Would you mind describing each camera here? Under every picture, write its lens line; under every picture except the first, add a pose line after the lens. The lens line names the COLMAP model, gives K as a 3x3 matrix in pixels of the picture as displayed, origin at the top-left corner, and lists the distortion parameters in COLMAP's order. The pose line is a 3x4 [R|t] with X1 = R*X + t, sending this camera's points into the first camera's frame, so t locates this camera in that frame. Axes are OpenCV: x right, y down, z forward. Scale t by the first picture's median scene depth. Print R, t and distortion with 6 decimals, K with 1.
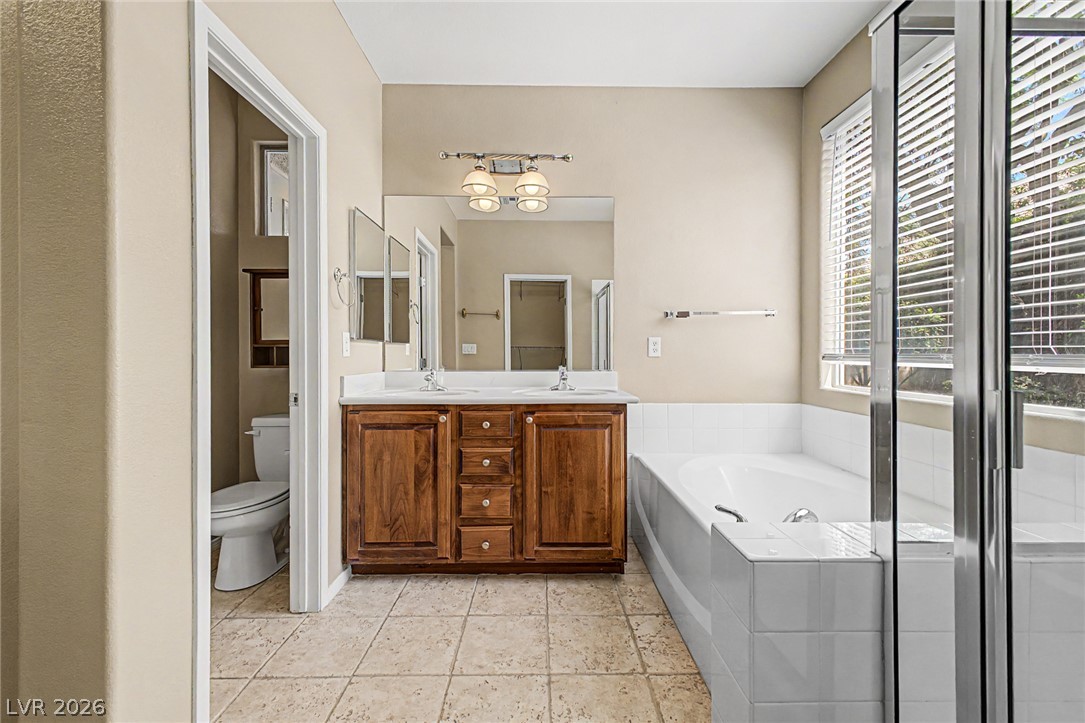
lens RADIAL K [[427.8, 0, 544.8], [0, 427.8, 358.7], [0, 0, 1]] dist [0.016837, -0.004120]
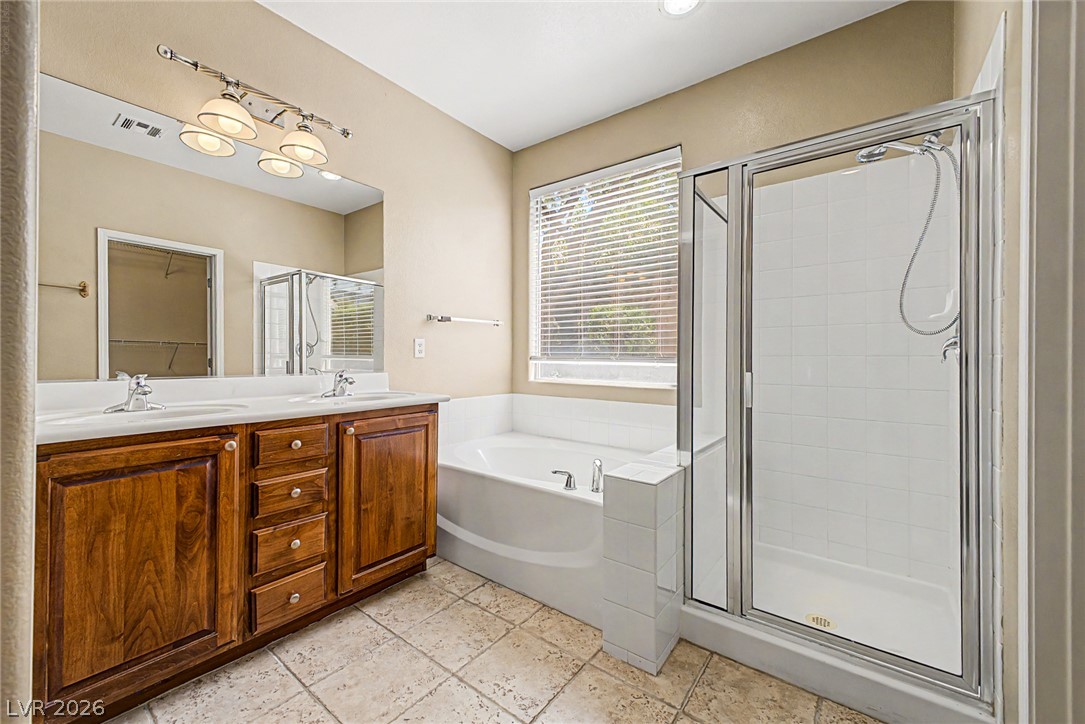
lens RADIAL K [[427.8, 0, 547.2], [0, 427.8, 358.0], [0, 0, 1]] dist [0.016837, -0.004120]
pose [[0.617724, 0.001531, 0.786394, -0.468869], [-0.001551, 0.999999, -0.000728, -0.004013], [-0.786394, -0.000770, 0.617725, 0.148924]]
